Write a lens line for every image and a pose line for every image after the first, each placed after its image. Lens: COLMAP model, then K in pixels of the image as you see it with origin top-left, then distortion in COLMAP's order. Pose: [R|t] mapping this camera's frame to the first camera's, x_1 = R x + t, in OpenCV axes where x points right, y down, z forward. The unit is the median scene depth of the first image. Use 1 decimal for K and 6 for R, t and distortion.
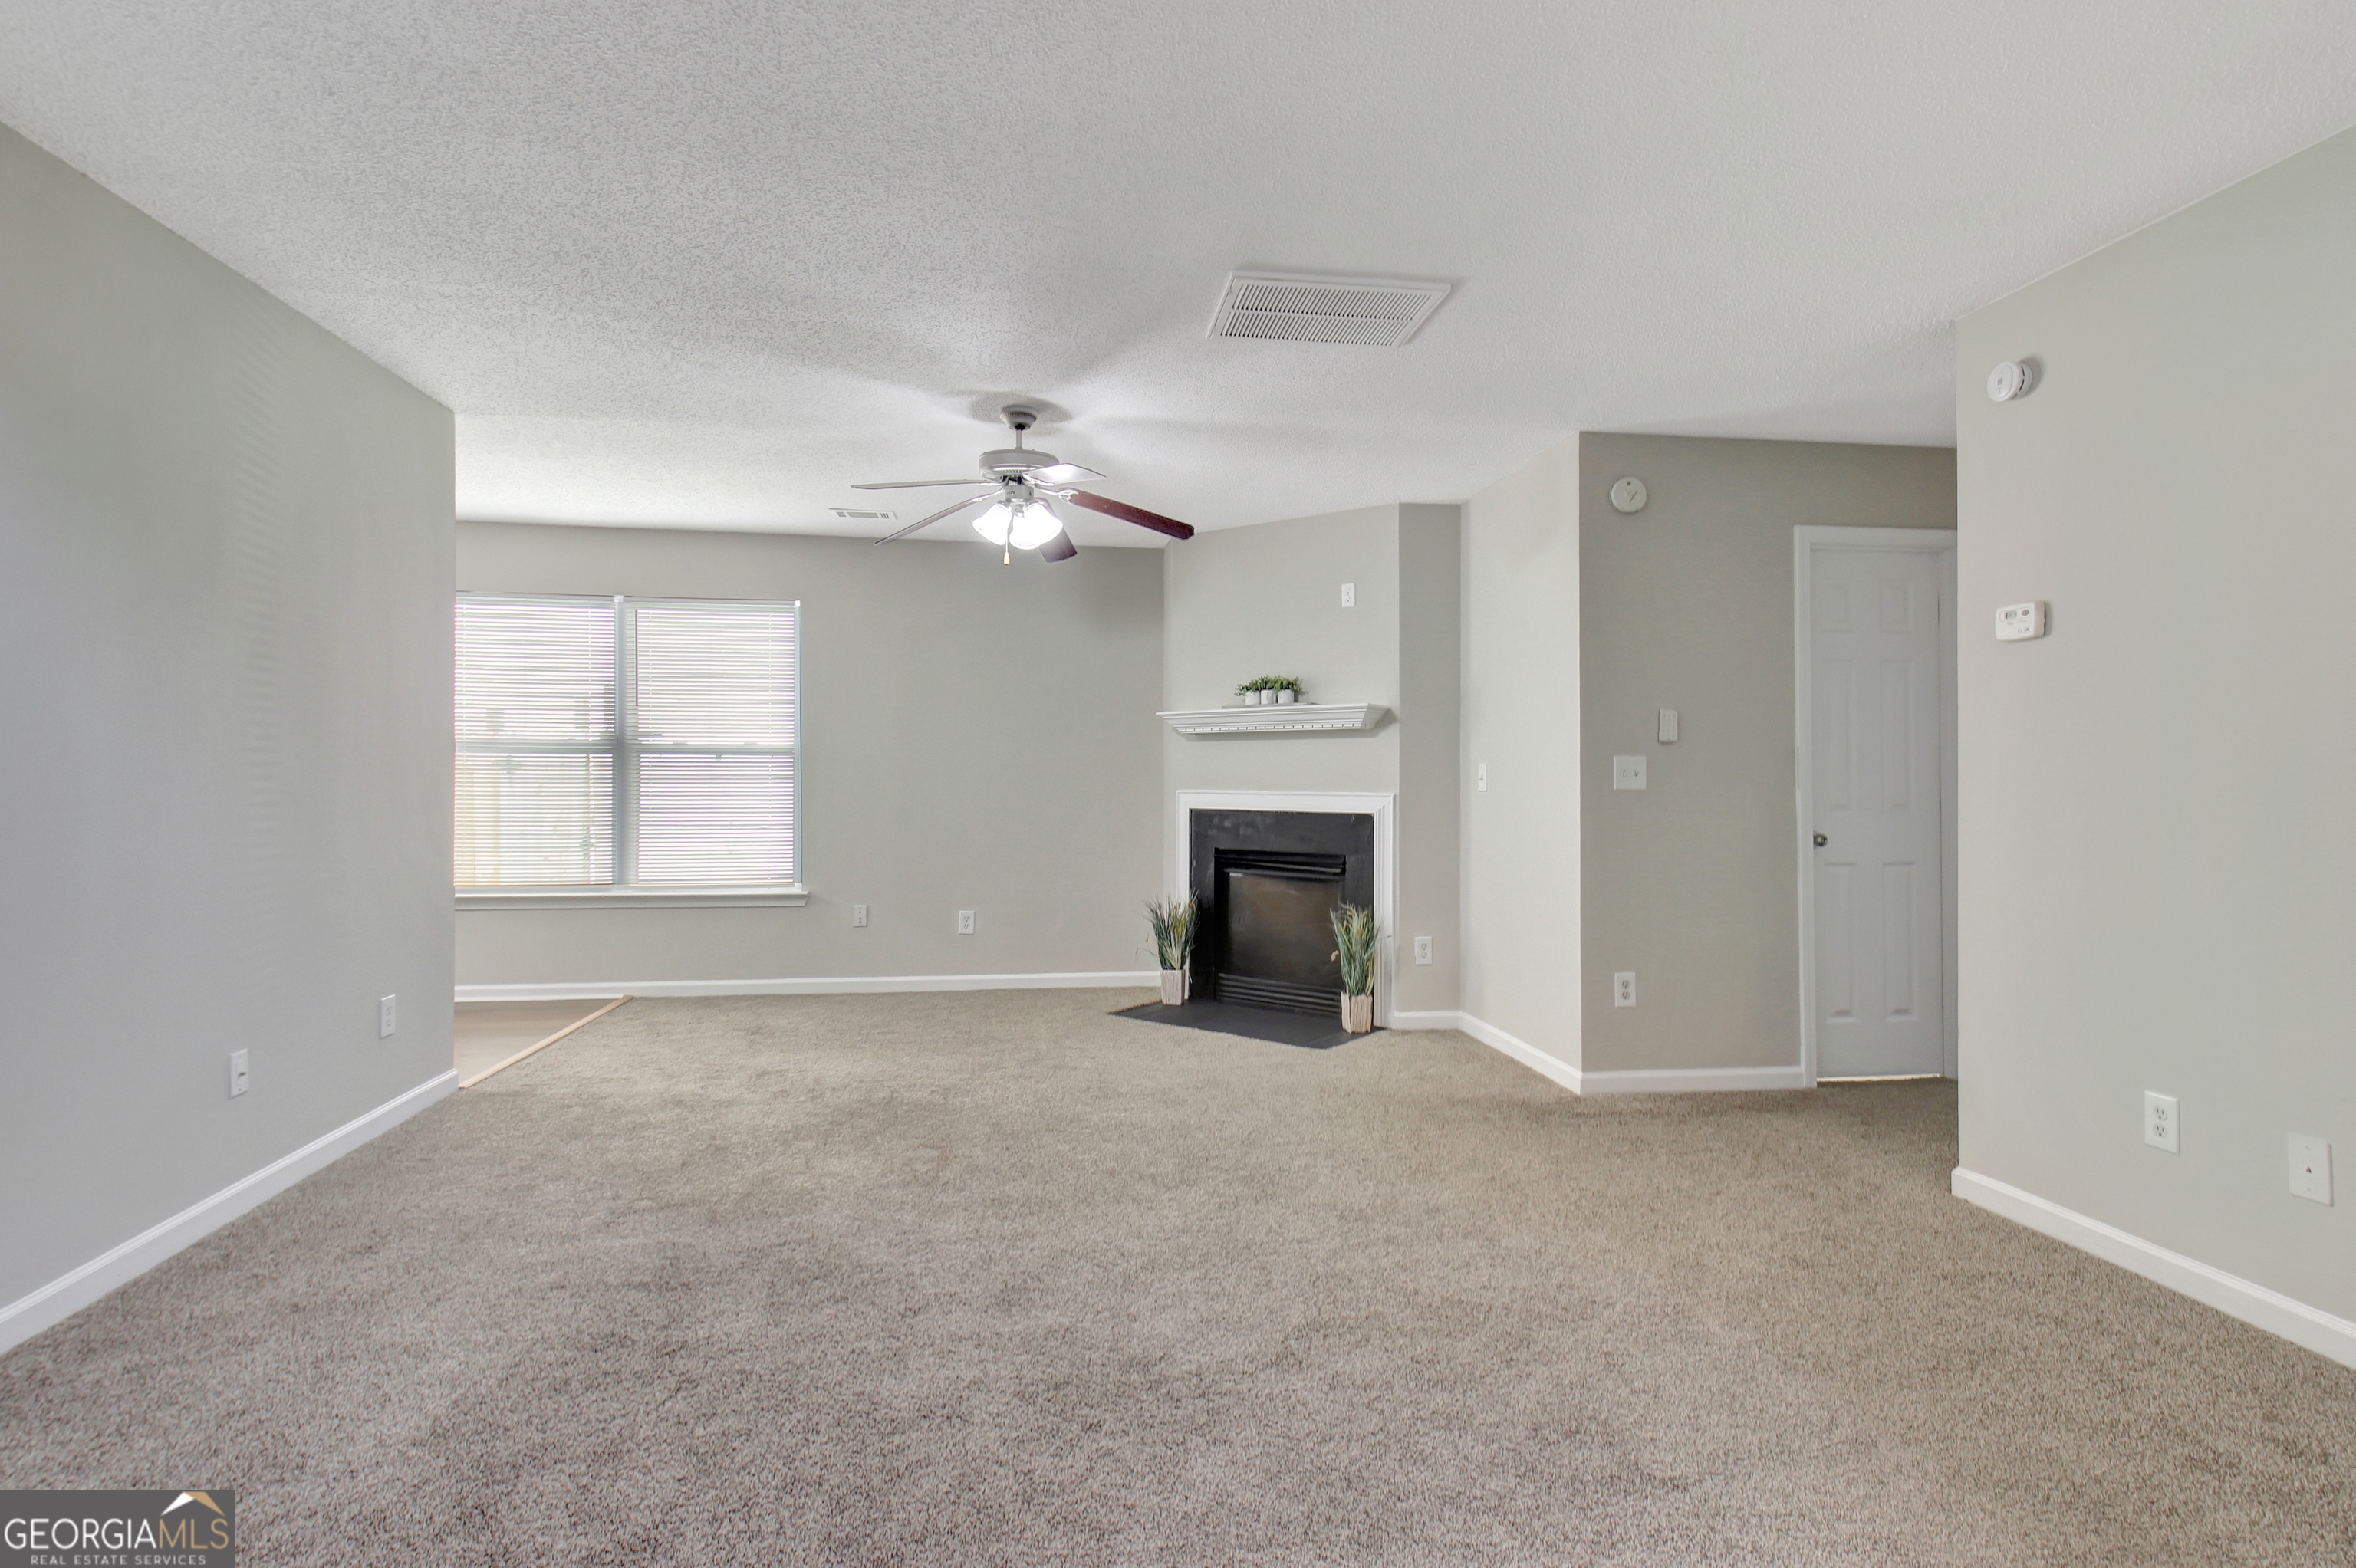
lens RADIAL K [[1170.4, 0, 1204.1], [0, 1170.4, 769.8], [0, 0, 1]] dist [0.049689, -0.033890]
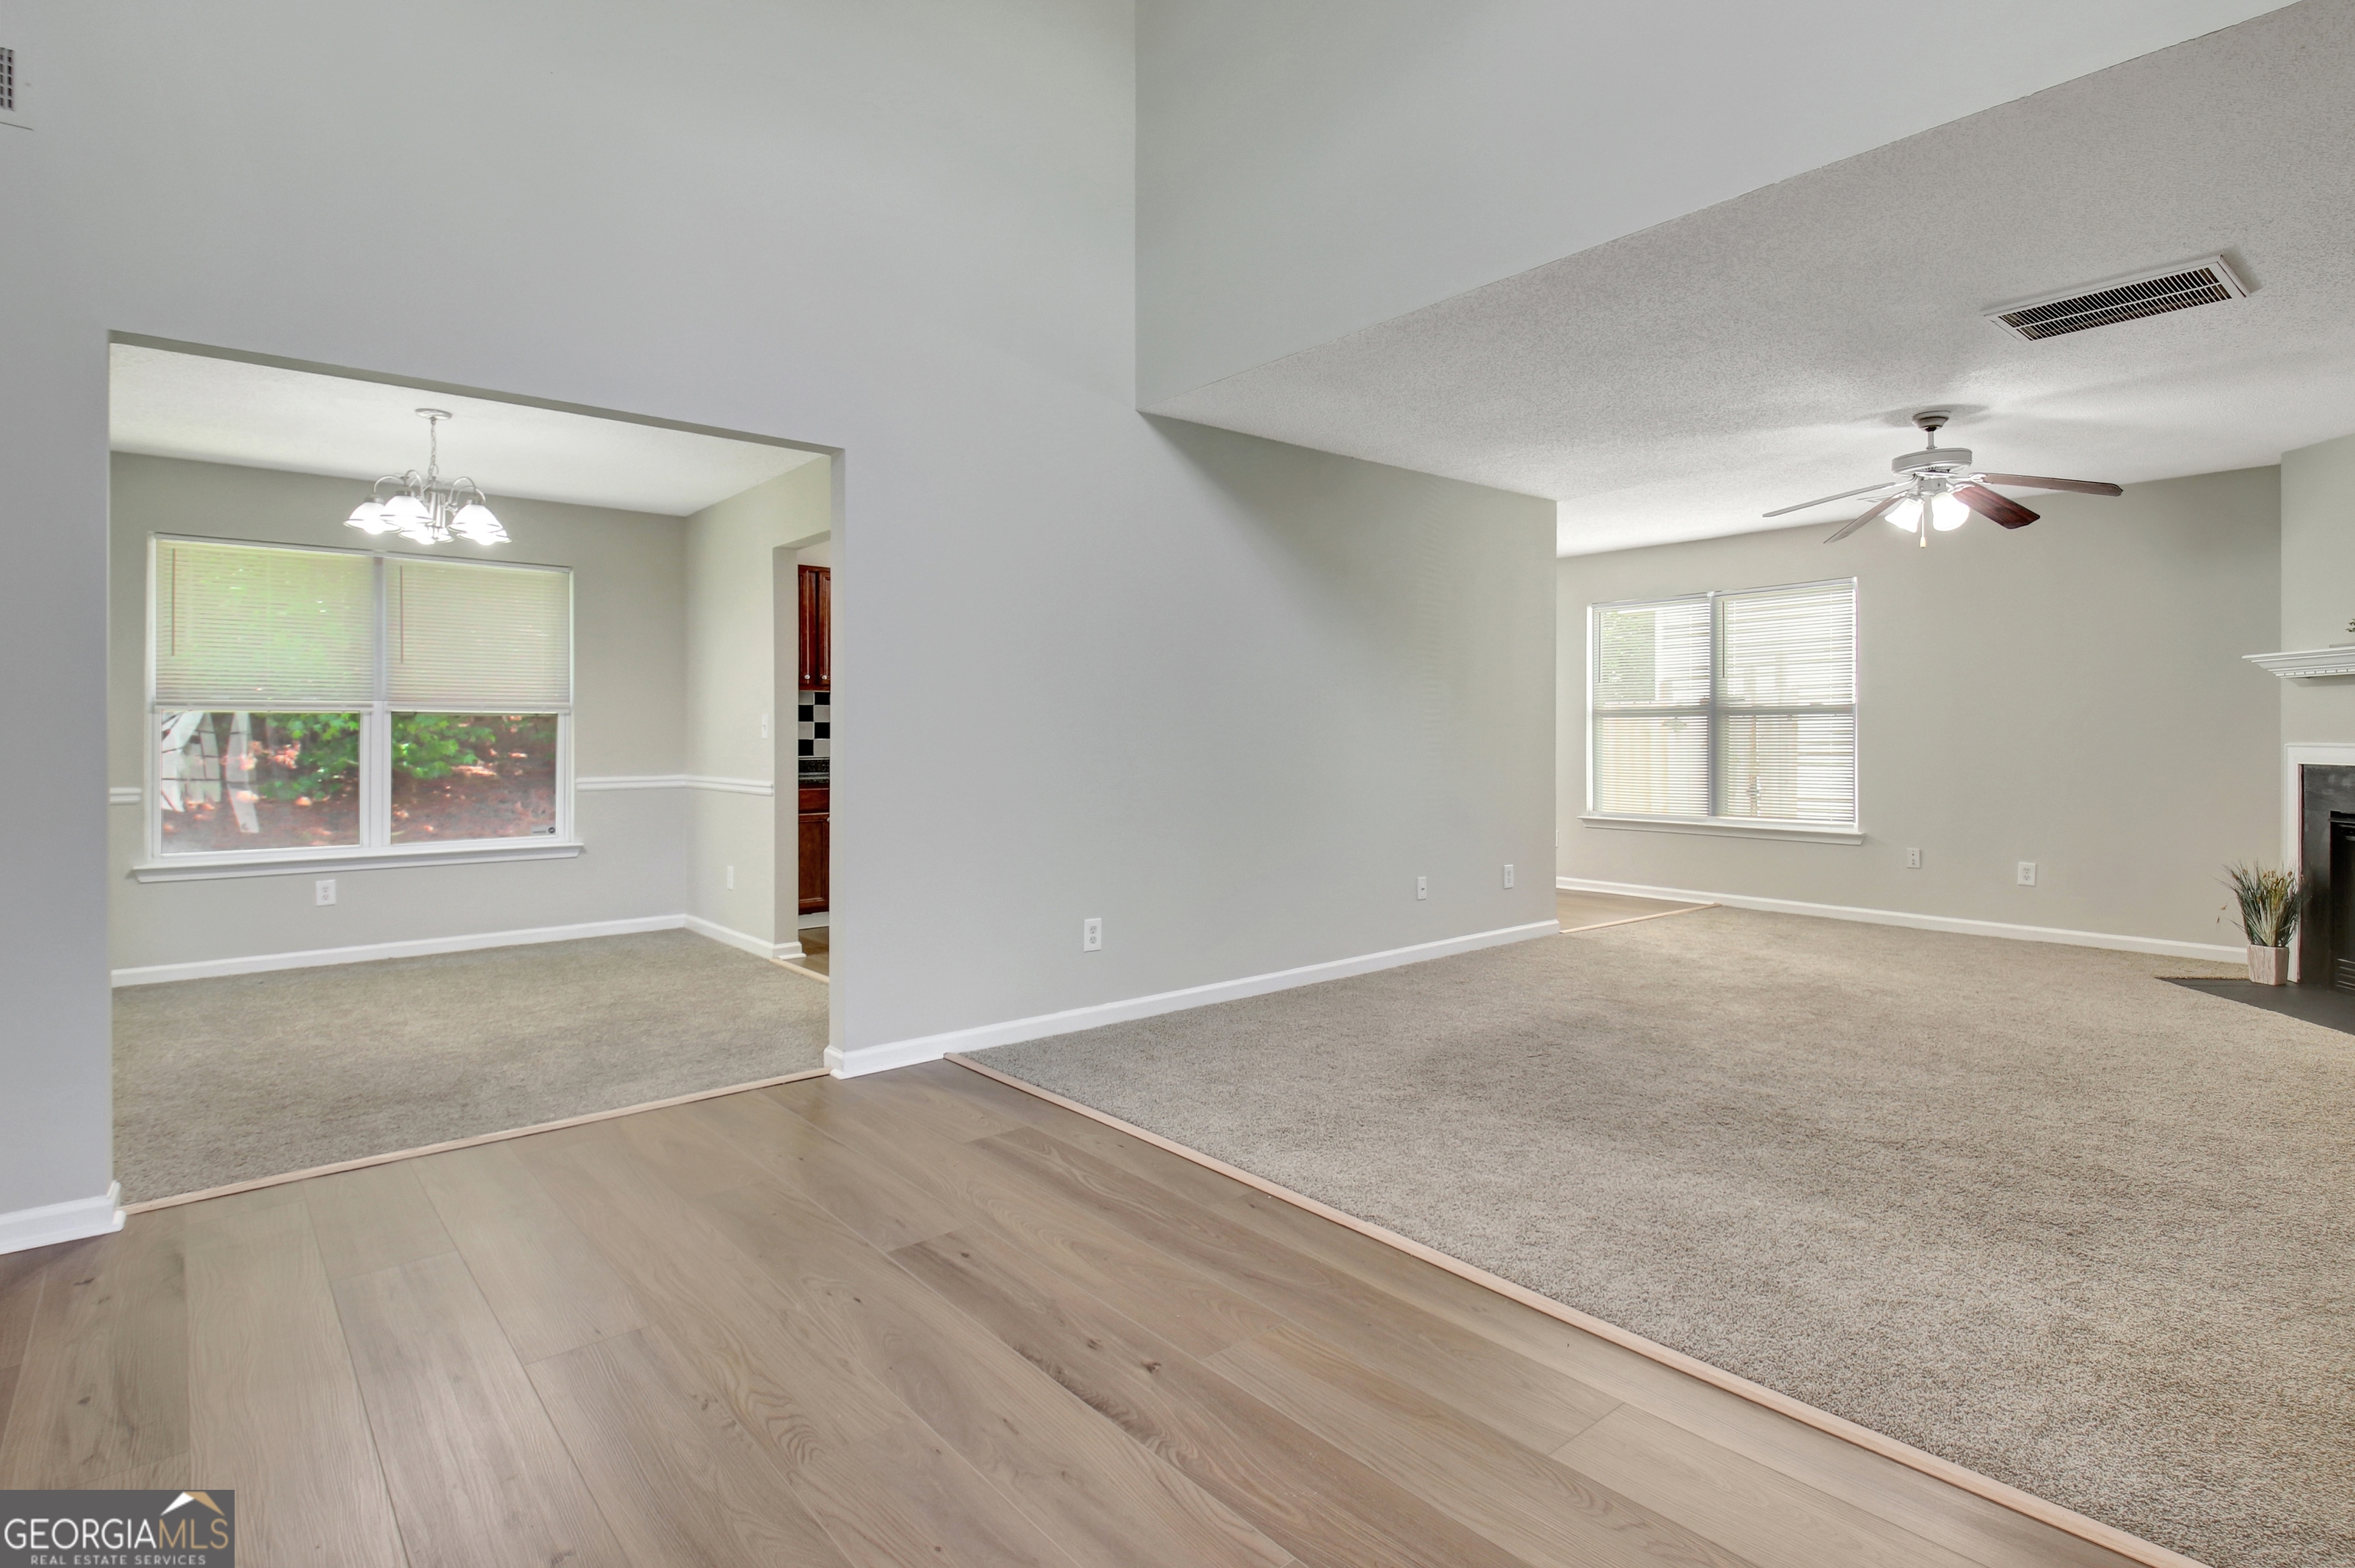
lens RADIAL K [[1177.1, 0, 1178.8], [0, 1177.1, 744.8], [0, 0, 1]] dist [0.045418, -0.035669]
pose [[0.520790, 0.000284, -0.853685, 0.439726], [0.012047, 0.999898, 0.007682, 0.002474], [0.853600, -0.014285, 0.520734, -0.238712]]
